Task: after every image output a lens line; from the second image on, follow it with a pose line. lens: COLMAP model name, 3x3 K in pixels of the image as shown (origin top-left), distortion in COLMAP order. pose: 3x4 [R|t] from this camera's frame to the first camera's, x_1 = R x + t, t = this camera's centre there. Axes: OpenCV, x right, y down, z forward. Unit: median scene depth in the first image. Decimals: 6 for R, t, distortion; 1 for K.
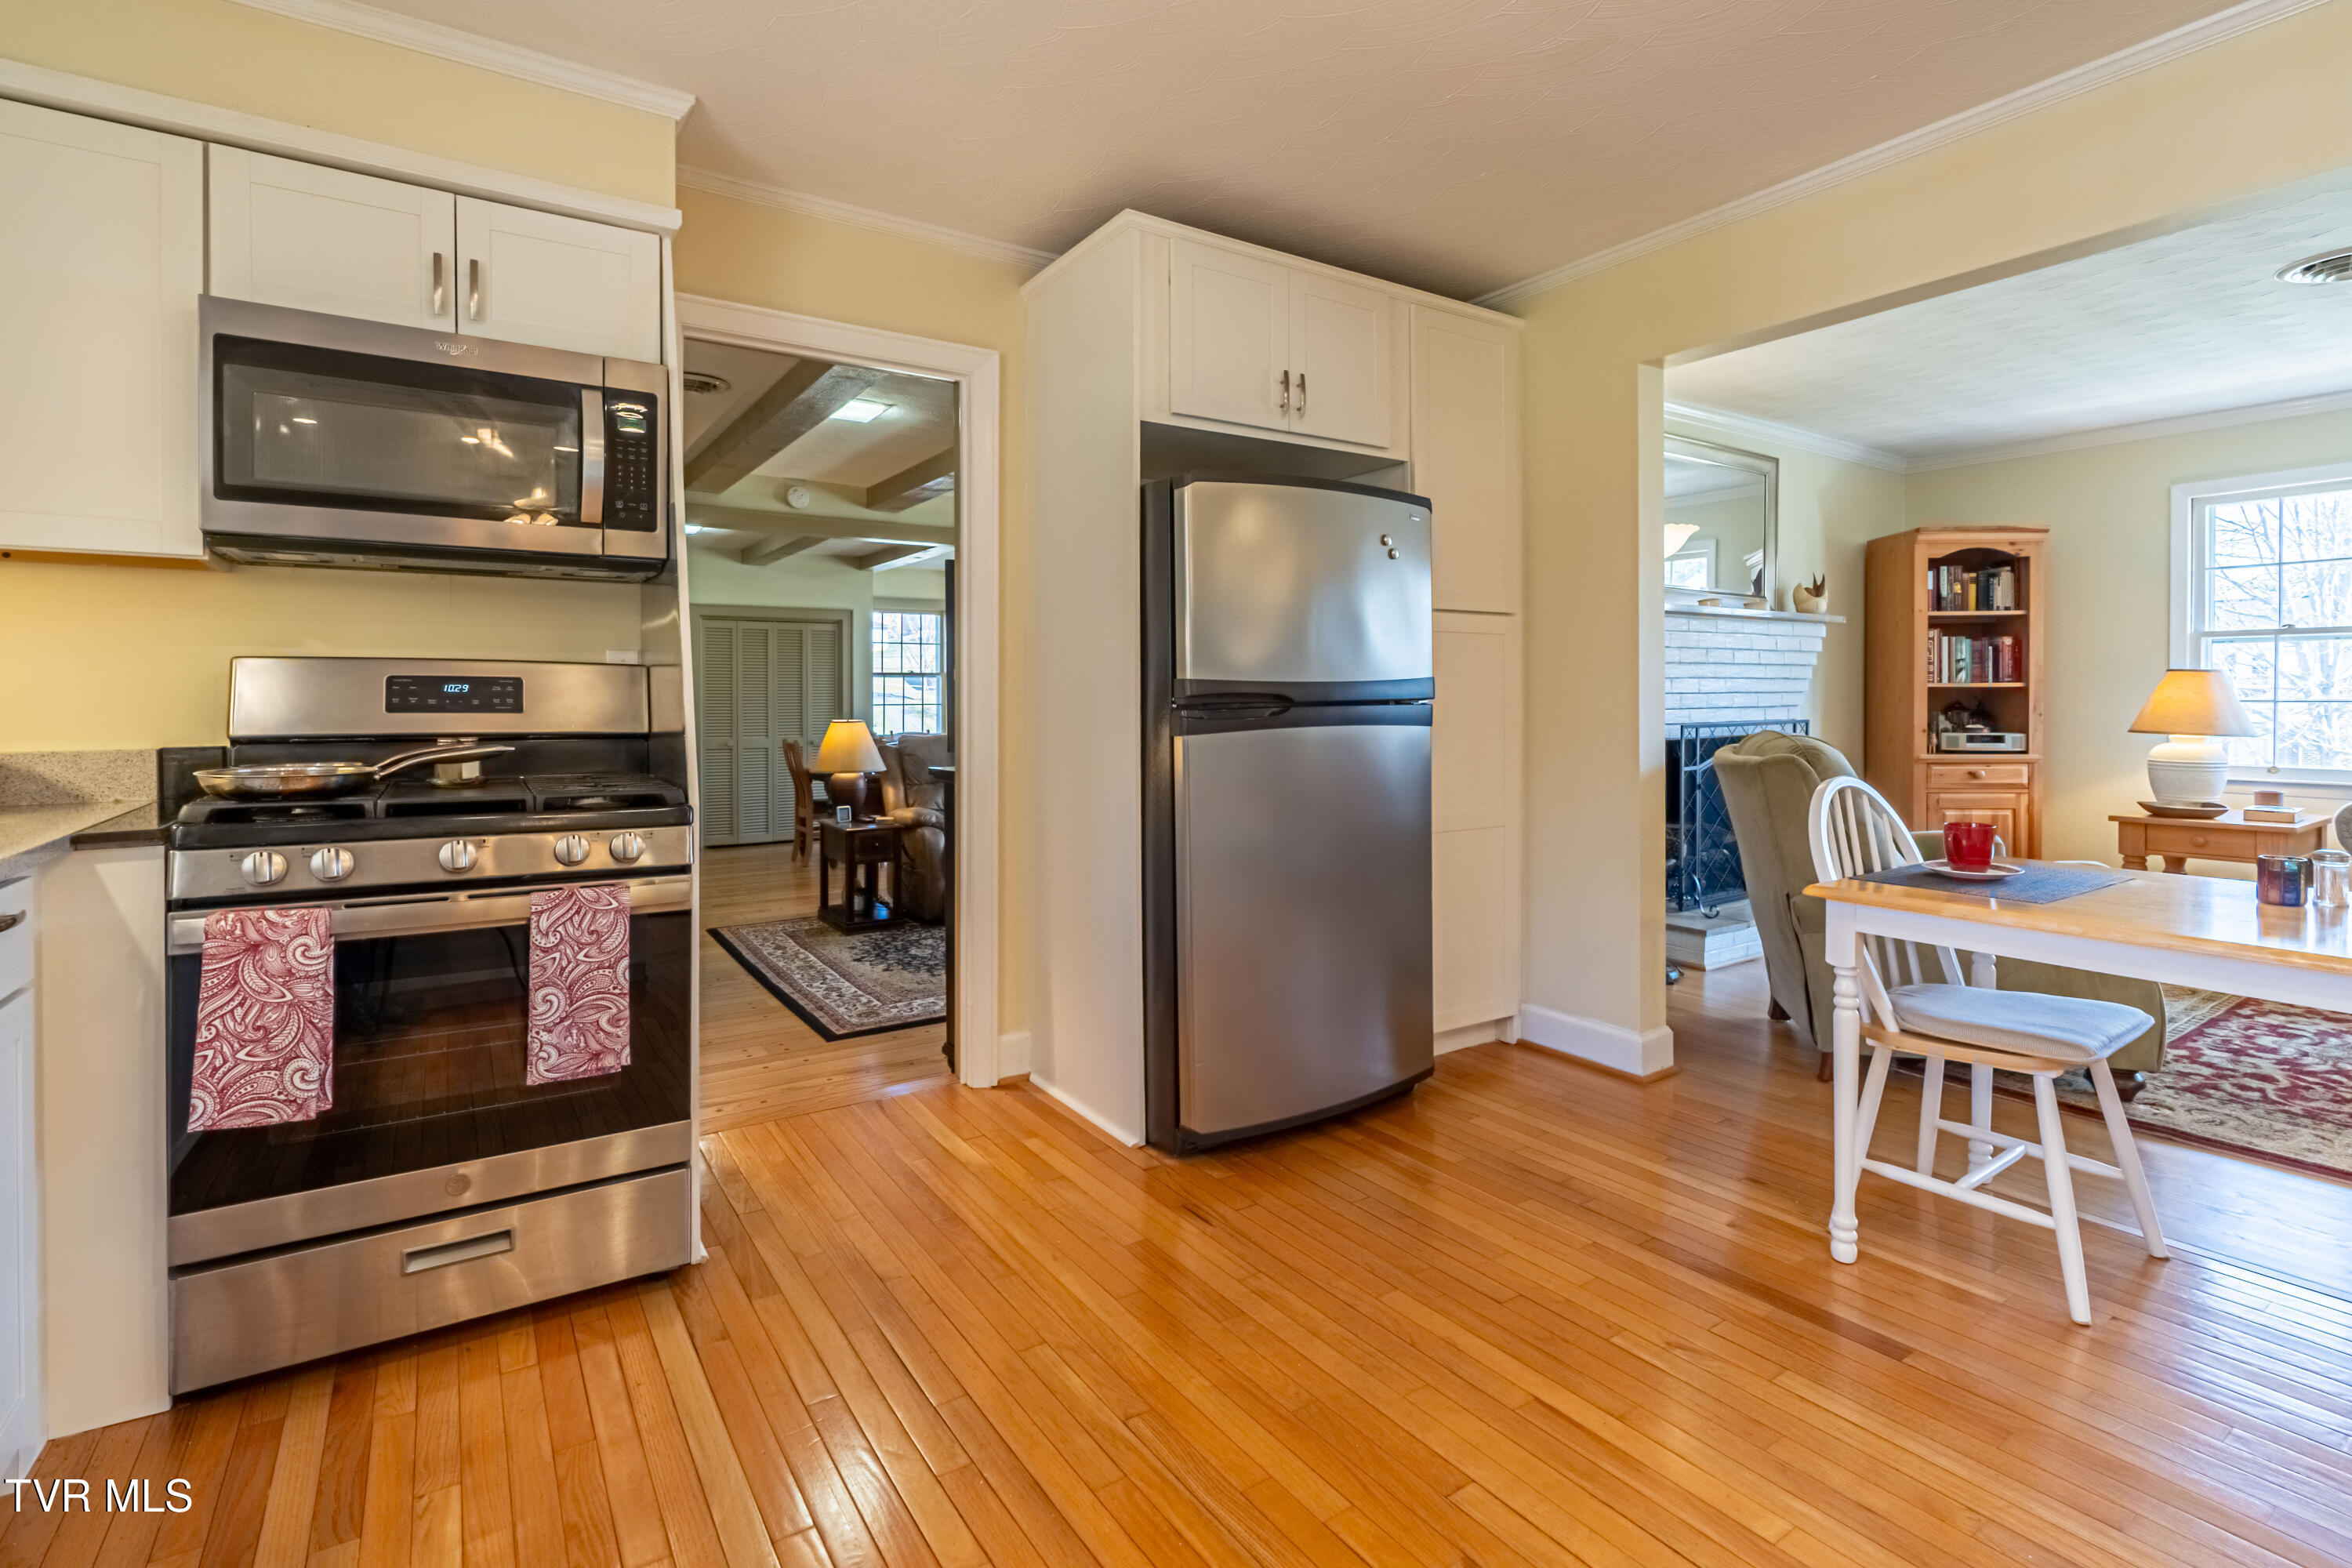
lens RADIAL K [[1101.0, 0, 1162.5], [0, 1101.0, 686.2], [0, 0, 1]] dist [-0.002204, 0.000439]
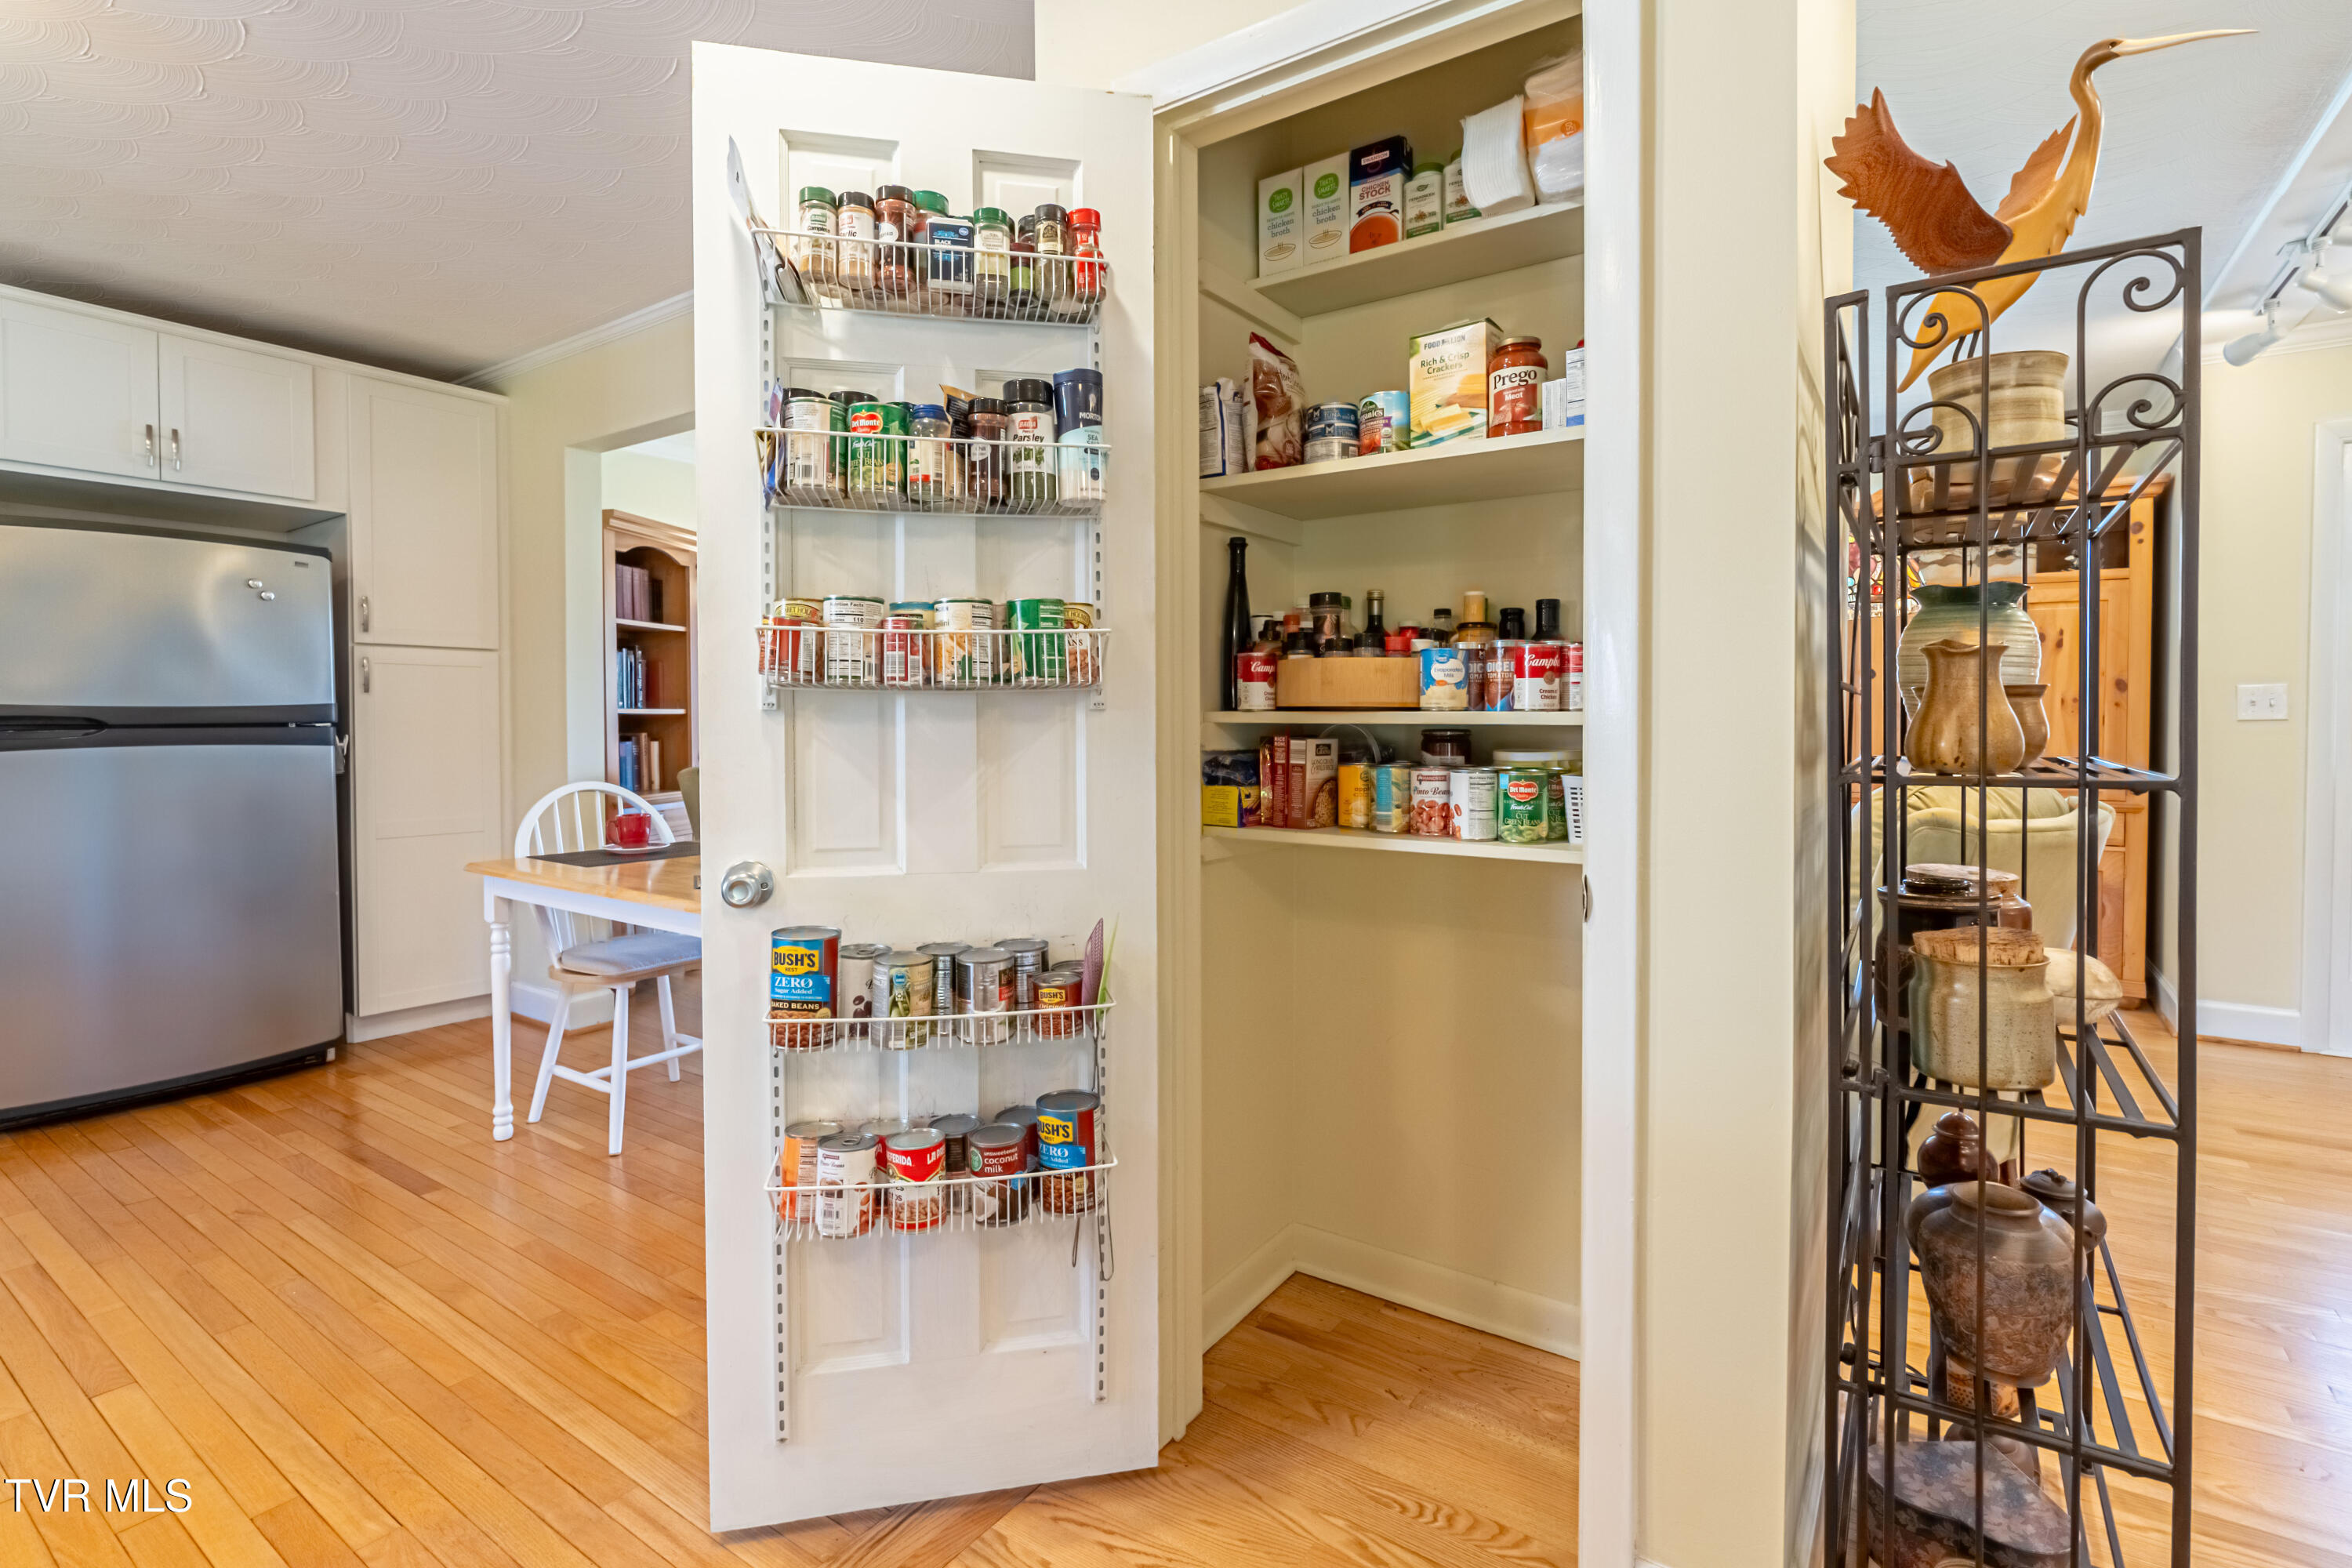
lens RADIAL K [[1088.7, 0, 1196.0], [0, 1088.7, 711.5], [0, 0, 1]] dist [-0.000048, 0.001728]
pose [[0.923733, 0.020235, 0.382502, 0.685057], [-0.019946, 0.999790, -0.004722, -0.010748], [-0.382517, -0.003267, 0.923943, -0.433860]]
